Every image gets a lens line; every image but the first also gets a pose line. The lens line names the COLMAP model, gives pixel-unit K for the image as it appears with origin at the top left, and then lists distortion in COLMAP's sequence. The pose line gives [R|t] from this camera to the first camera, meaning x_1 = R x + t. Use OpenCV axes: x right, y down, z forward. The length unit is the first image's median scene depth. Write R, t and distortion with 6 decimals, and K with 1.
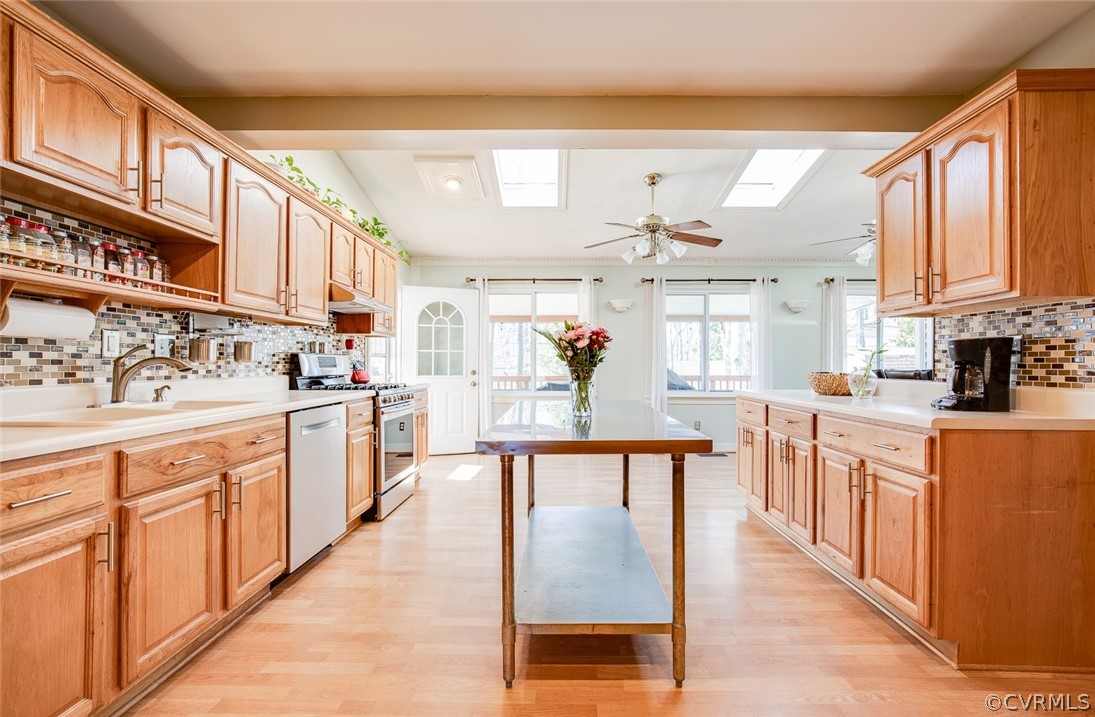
lens RADIAL K [[495.1, 0, 560.3], [0, 495.1, 361.2], [0, 0, 1]] dist [-0.017211, 0.002394]
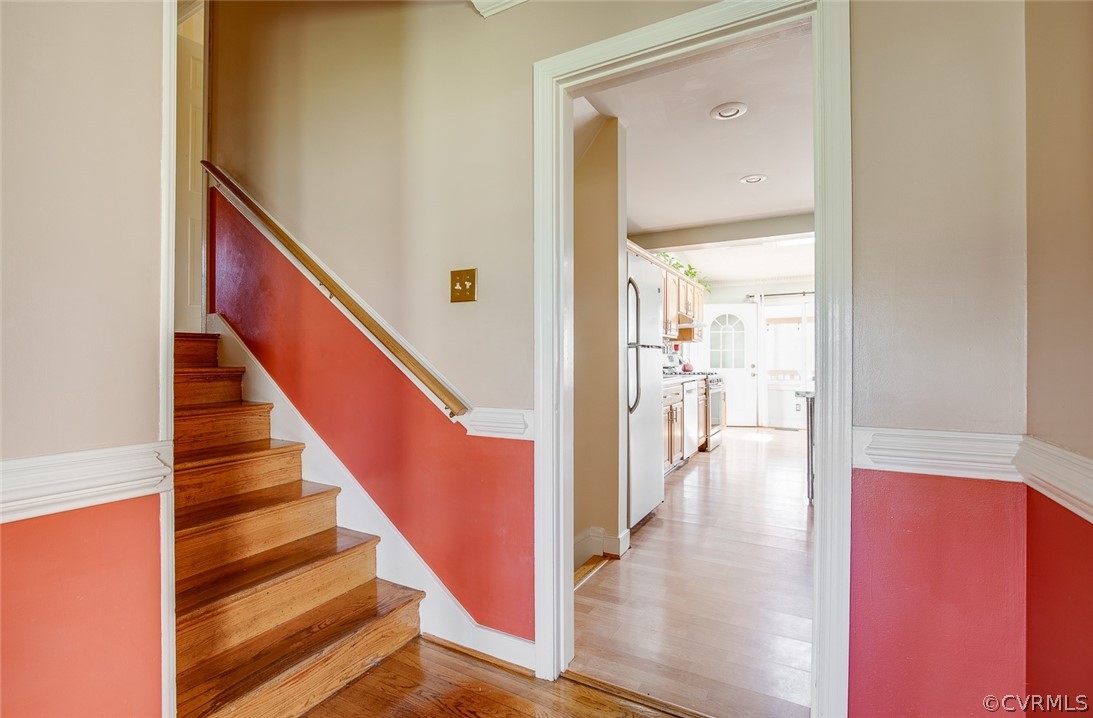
lens RADIAL K [[494.2, 0, 531.6], [0, 494.2, 356.7], [0, 0, 1]] dist [-0.017211, 0.002394]
pose [[0.861794, -0.009896, -0.507162, -0.046027], [0.008227, 0.999951, -0.005532, 0.000913], [0.507191, 0.000595, 0.861833, -1.220011]]
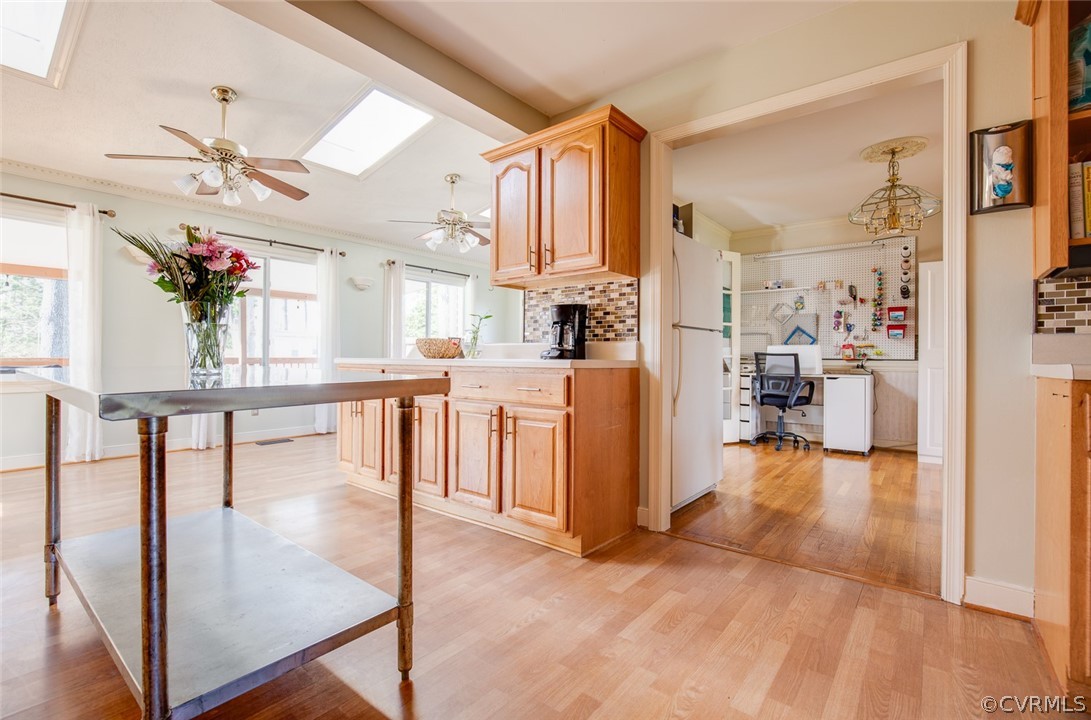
lens RADIAL K [[493.3, 0, 550.2], [0, 493.3, 352.8], [0, 0, 1]] dist [-0.017211, 0.002394]
pose [[0.618315, 0.005364, 0.785912, -0.198553], [-0.006489, 0.999977, -0.001720, 0.082062], [-0.785904, -0.004036, 0.618336, 0.222372]]
